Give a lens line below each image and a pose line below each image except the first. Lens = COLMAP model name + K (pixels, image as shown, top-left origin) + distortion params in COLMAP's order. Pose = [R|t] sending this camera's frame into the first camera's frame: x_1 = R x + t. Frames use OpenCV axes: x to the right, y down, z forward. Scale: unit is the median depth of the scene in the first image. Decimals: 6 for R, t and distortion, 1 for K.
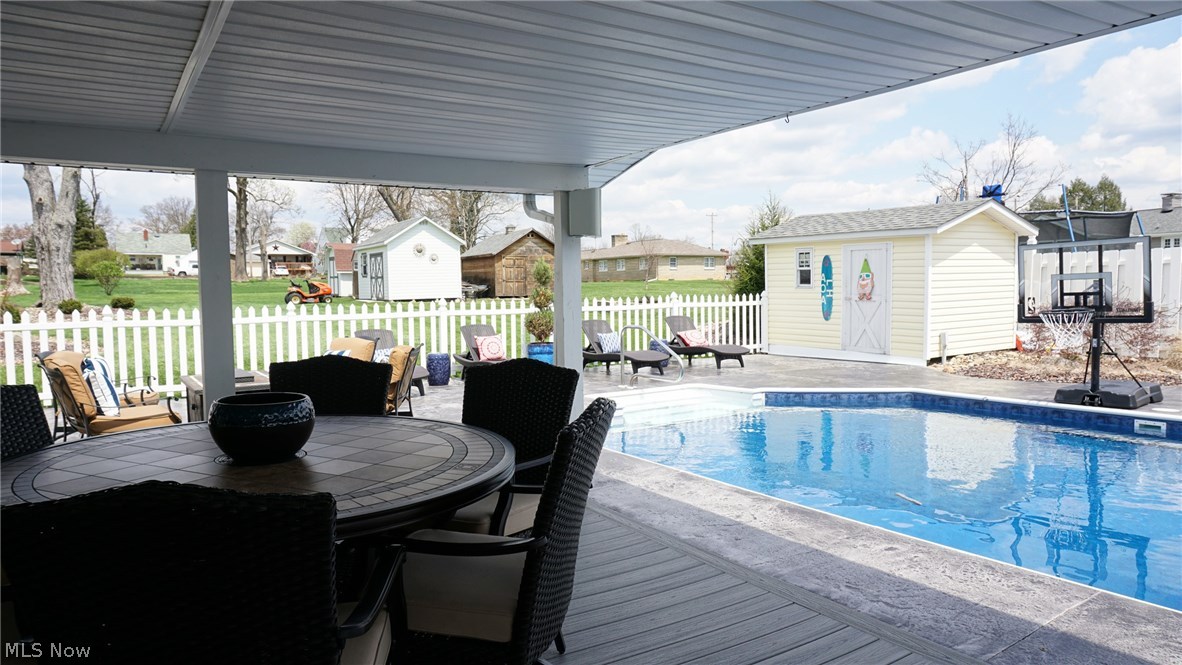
lens RADIAL K [[799.6, 0, 589.5], [0, 799.6, 336.7], [0, 0, 1]] dist [-0.046434, 0.035016]
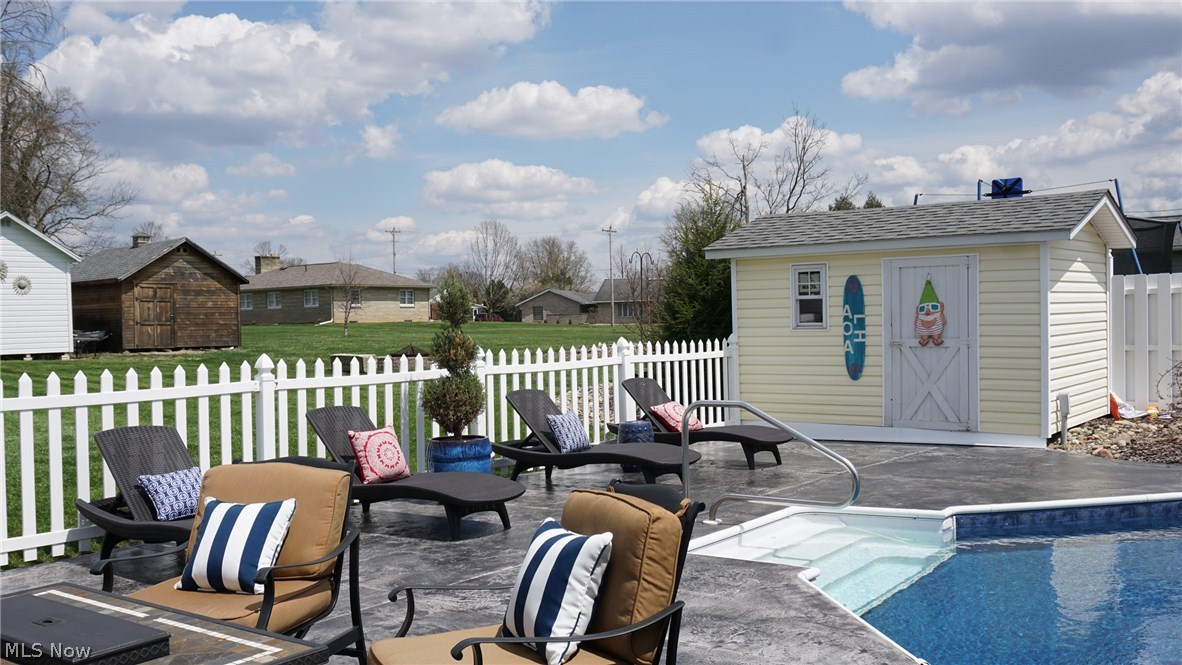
lens RADIAL K [[1093.8, 0, 590.1], [0, 1093.8, 329.8], [0, 0, 1]] dist [-0.036031, 0.000000]
pose [[0.933639, -0.006775, 0.358150, -0.193606], [0.030166, 0.997757, -0.059764, -0.014019], [-0.356942, 0.066602, 0.931749, 0.266728]]
